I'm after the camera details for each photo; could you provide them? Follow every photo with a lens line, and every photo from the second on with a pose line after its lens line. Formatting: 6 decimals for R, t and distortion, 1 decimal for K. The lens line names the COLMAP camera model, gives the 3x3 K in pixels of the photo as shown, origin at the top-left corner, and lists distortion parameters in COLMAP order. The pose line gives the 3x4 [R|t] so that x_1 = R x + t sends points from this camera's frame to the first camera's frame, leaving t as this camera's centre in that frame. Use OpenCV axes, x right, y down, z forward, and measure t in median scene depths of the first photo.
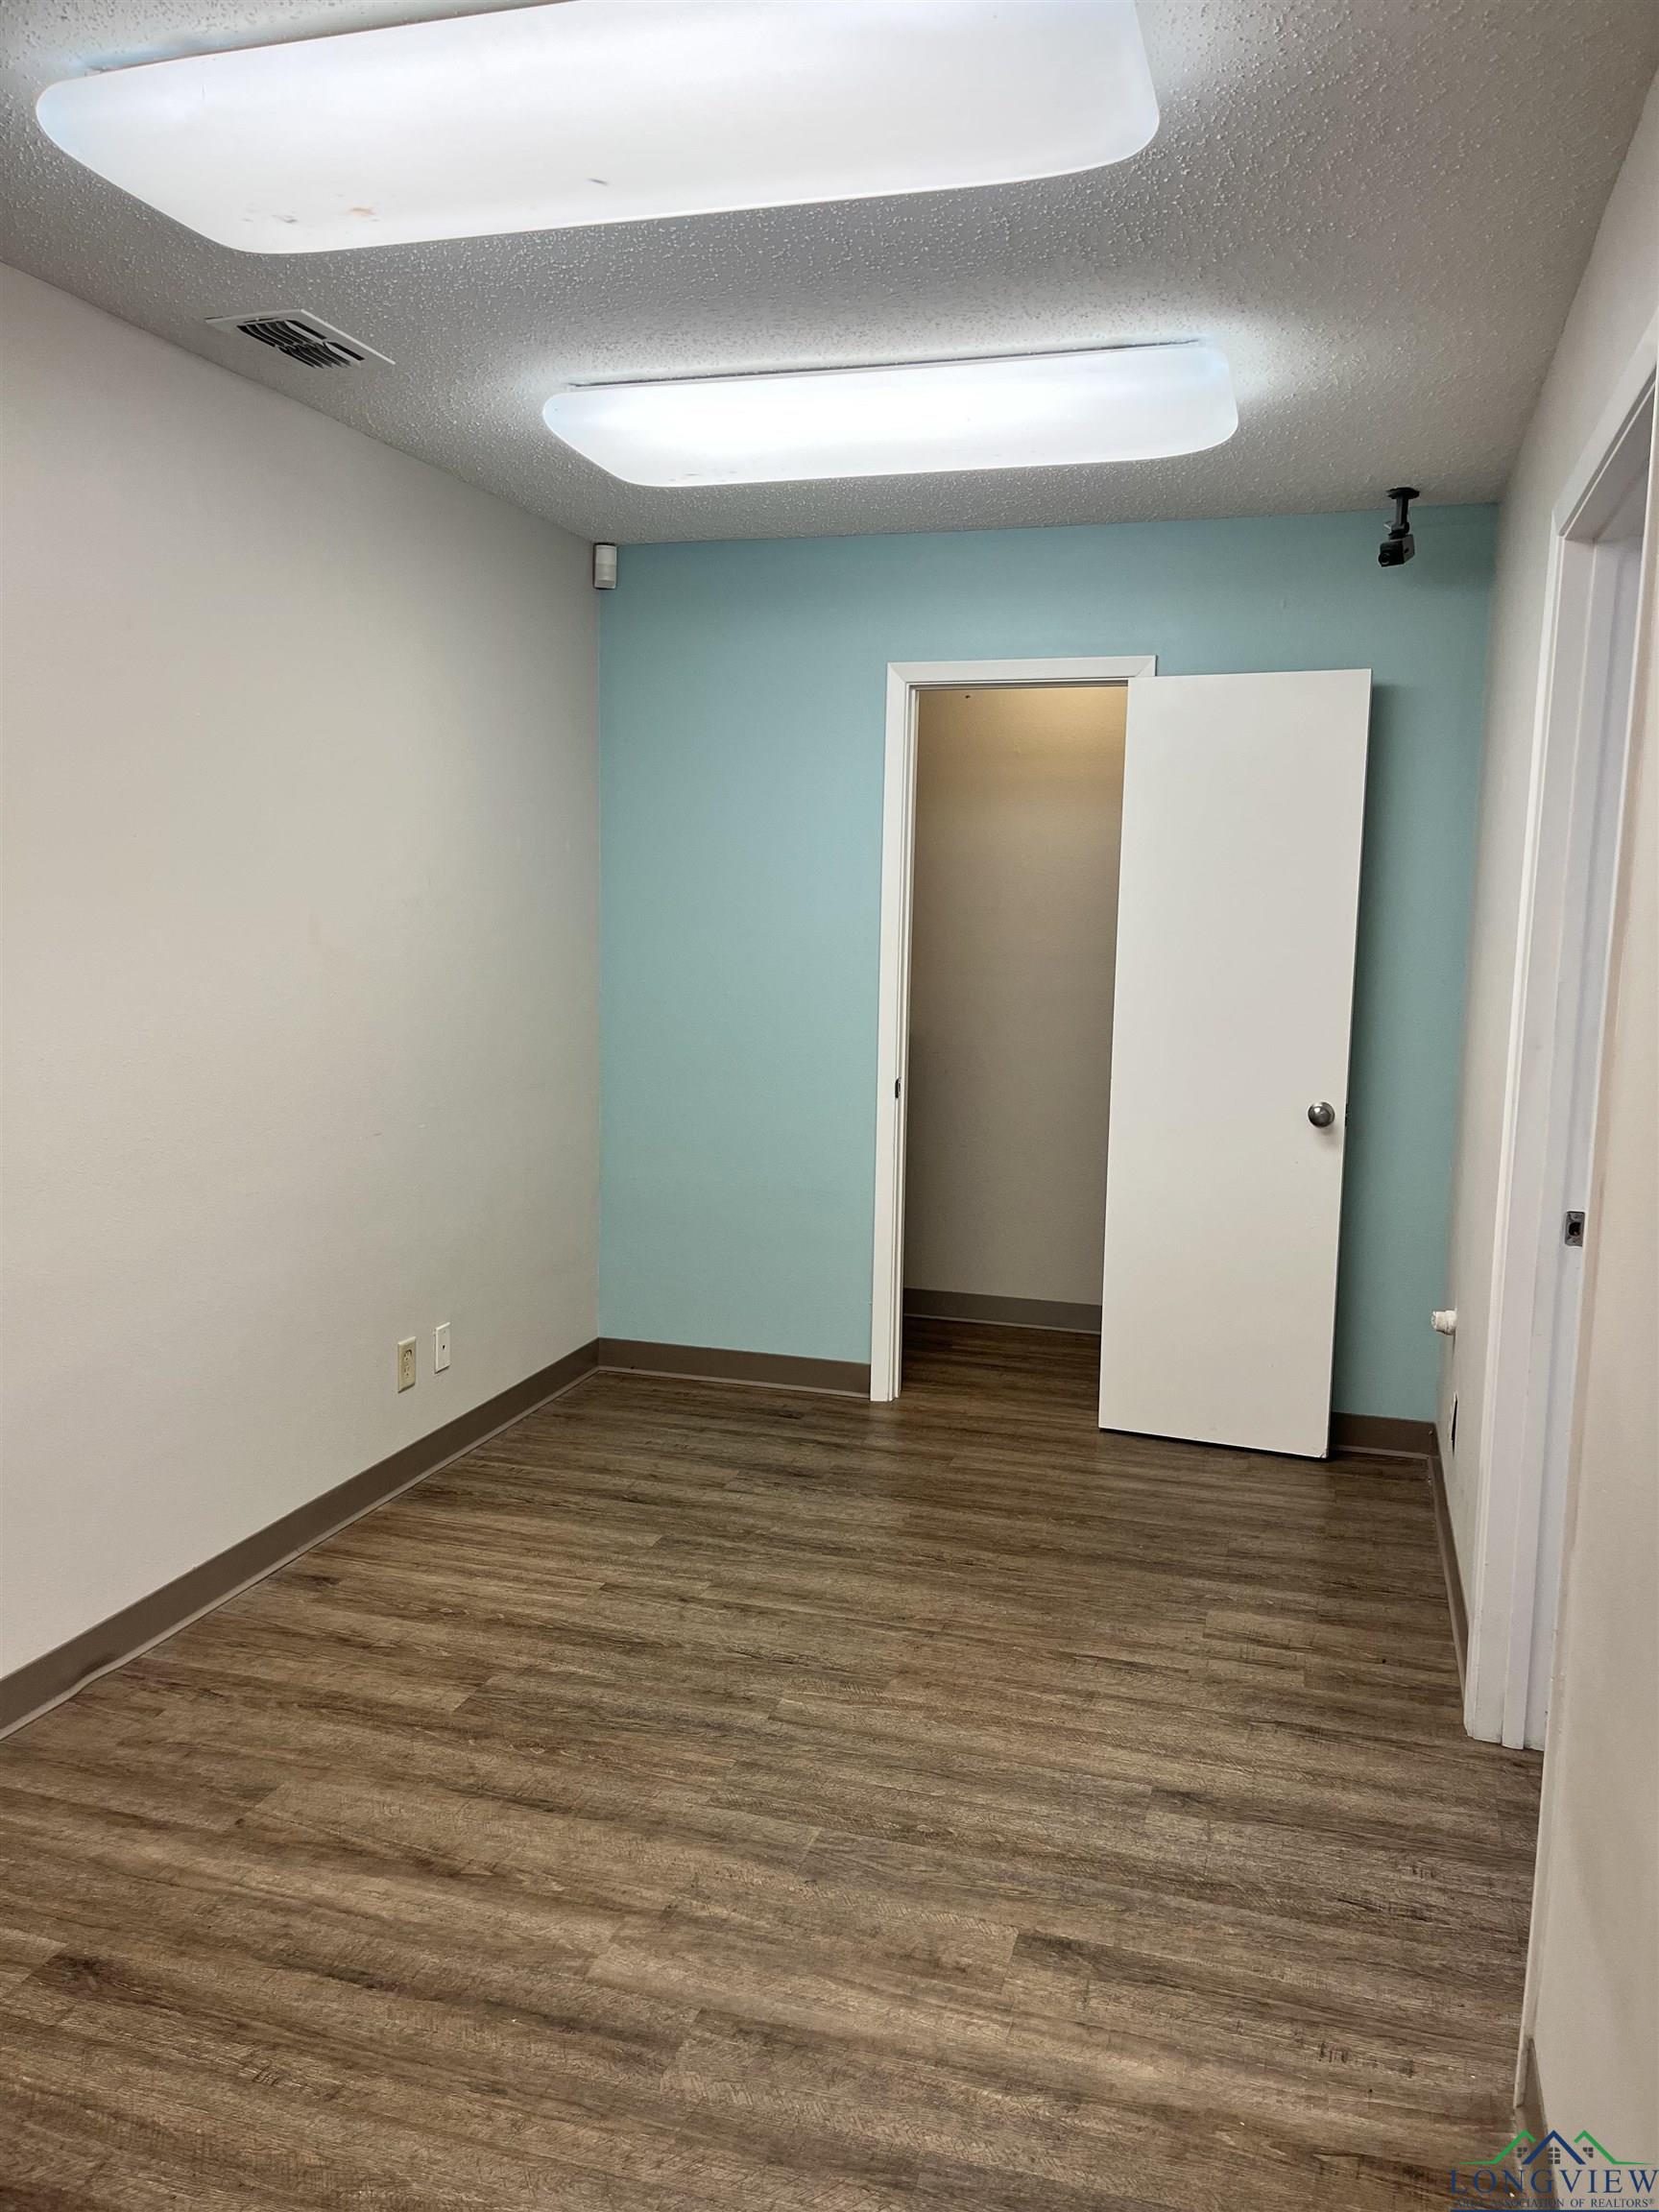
lens RADIAL K [[1671.9, 0, 826.3], [0, 1671.9, 1106.1], [0, 0, 1]] dist [0.054105, -0.077362]
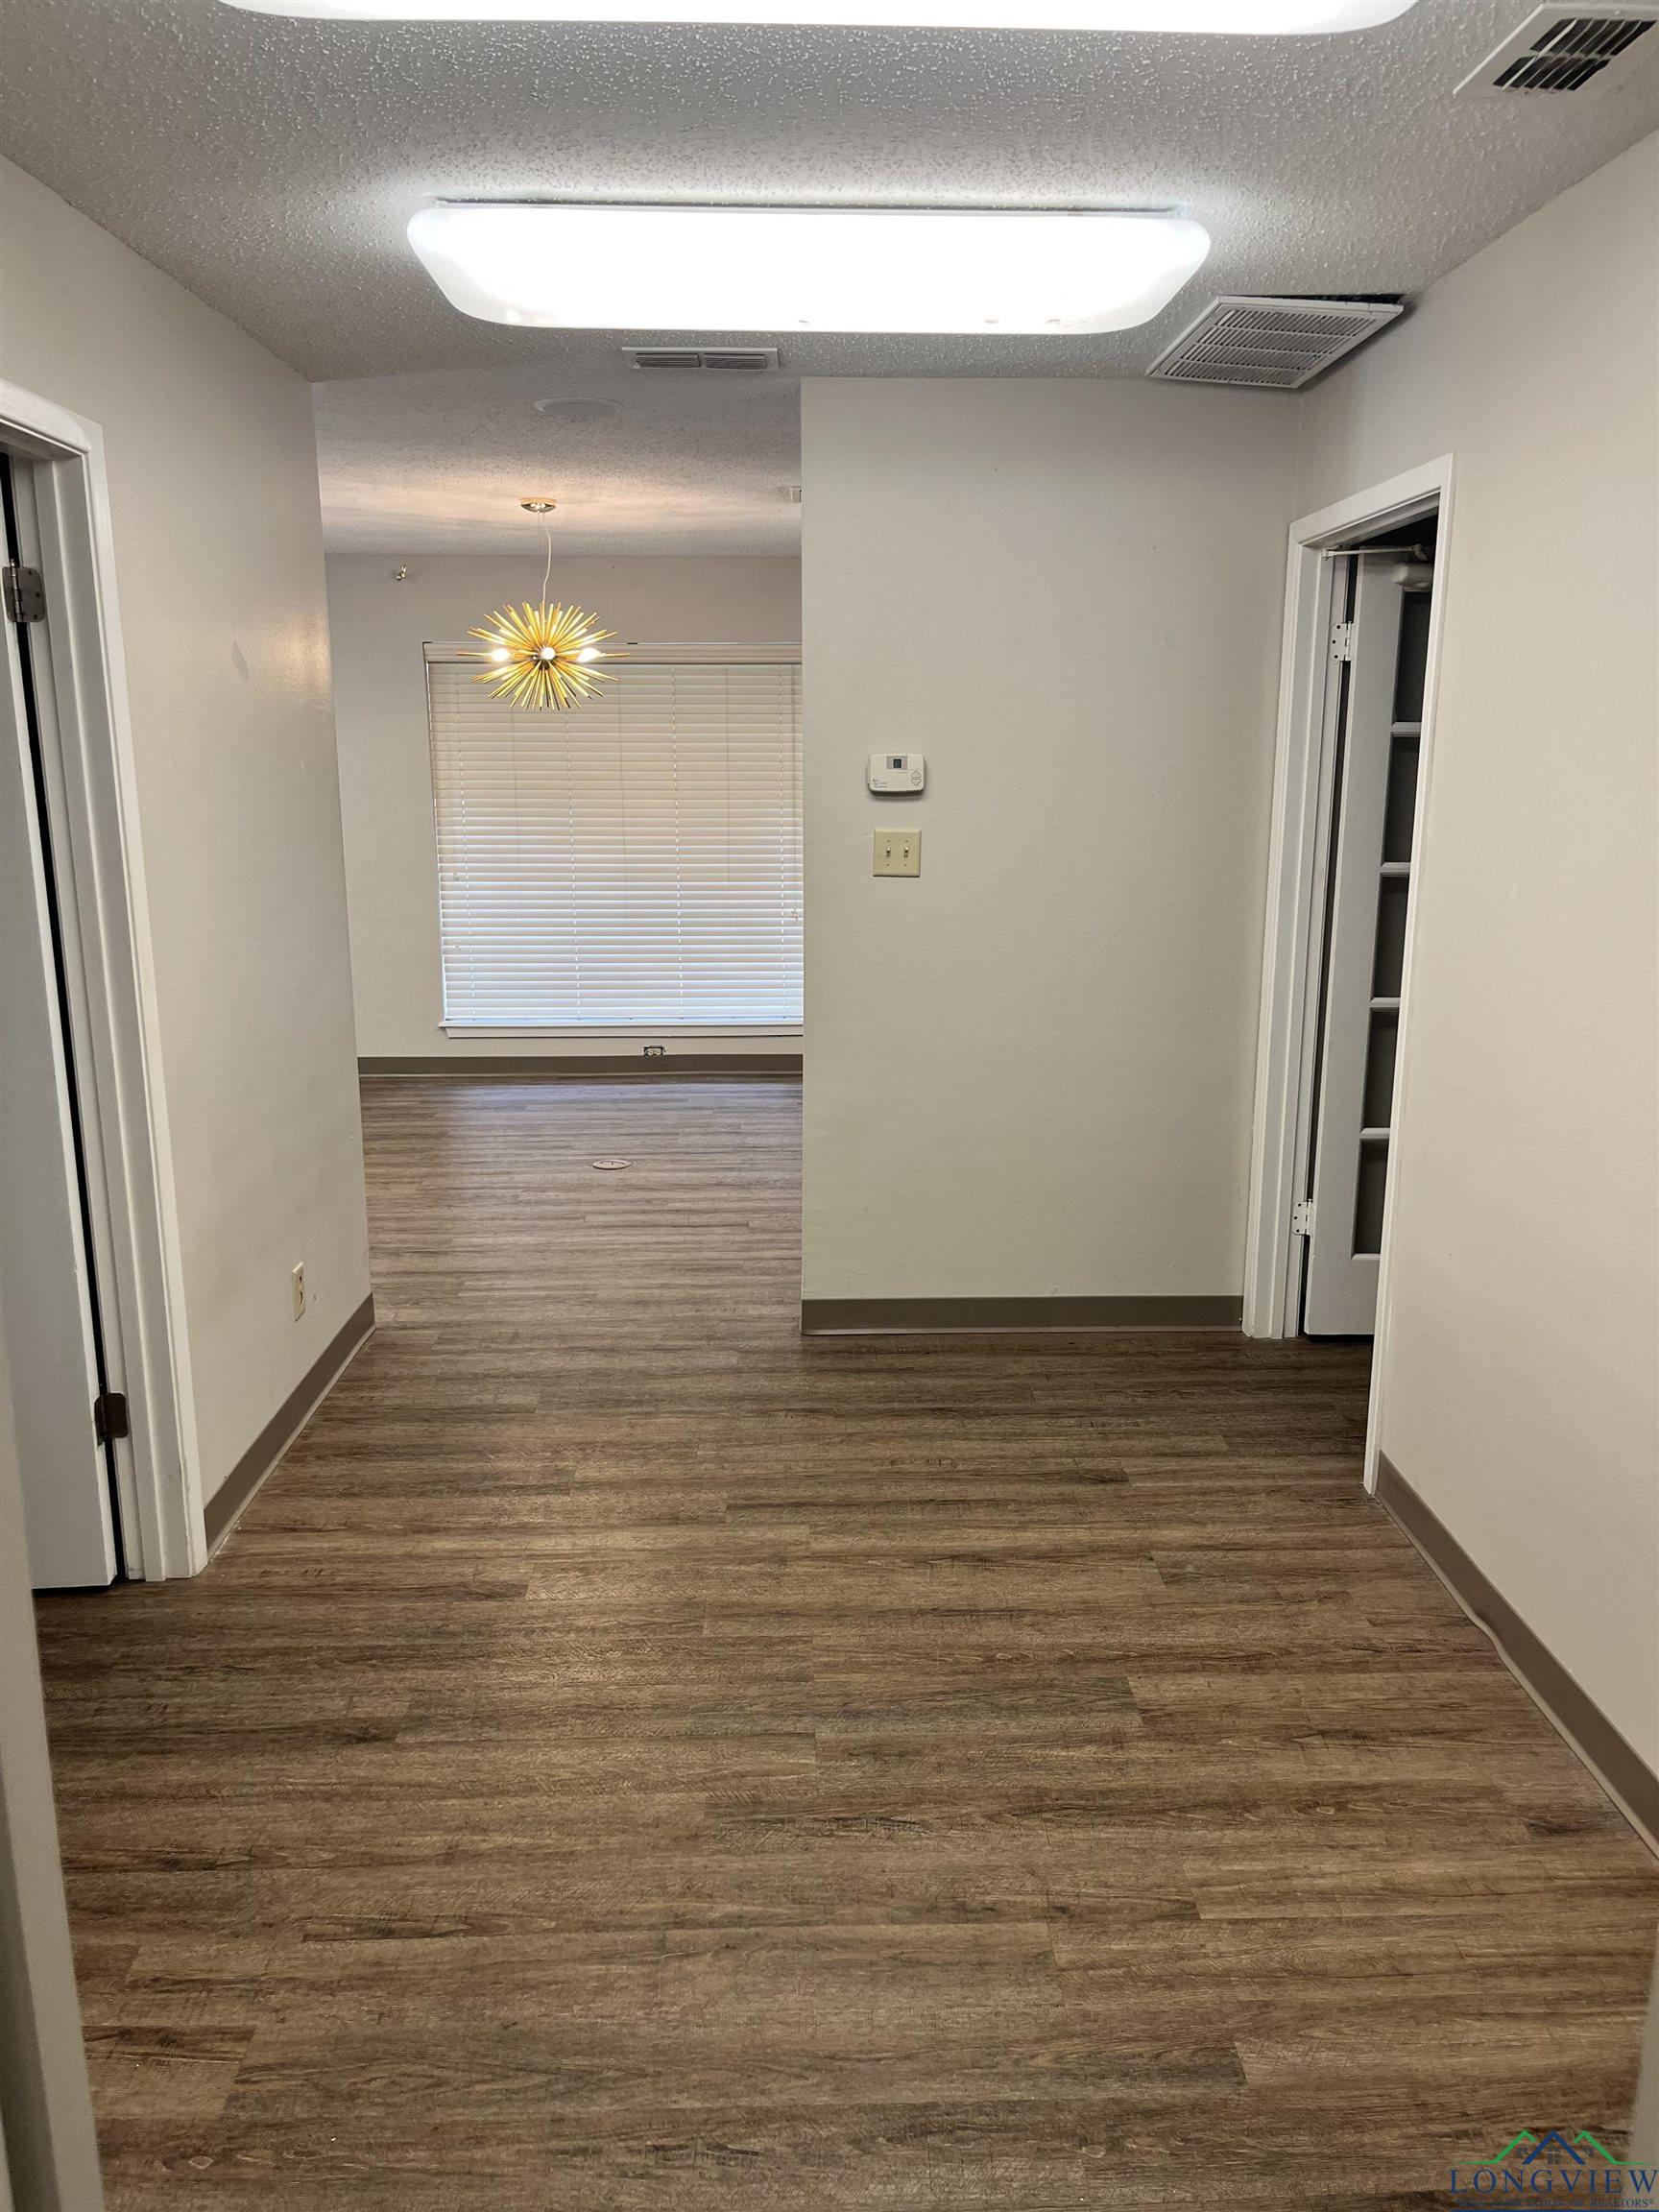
lens RADIAL K [[1671.9, 0, 840.4], [0, 1671.9, 1100.3], [0, 0, 1]] dist [0.054105, -0.077362]
pose [[-0.945747, 0.048502, -0.321263, 0.232531], [-0.057199, 0.948496, 0.311582, -0.251460], [0.319829, 0.313053, -0.894263, 1.744876]]
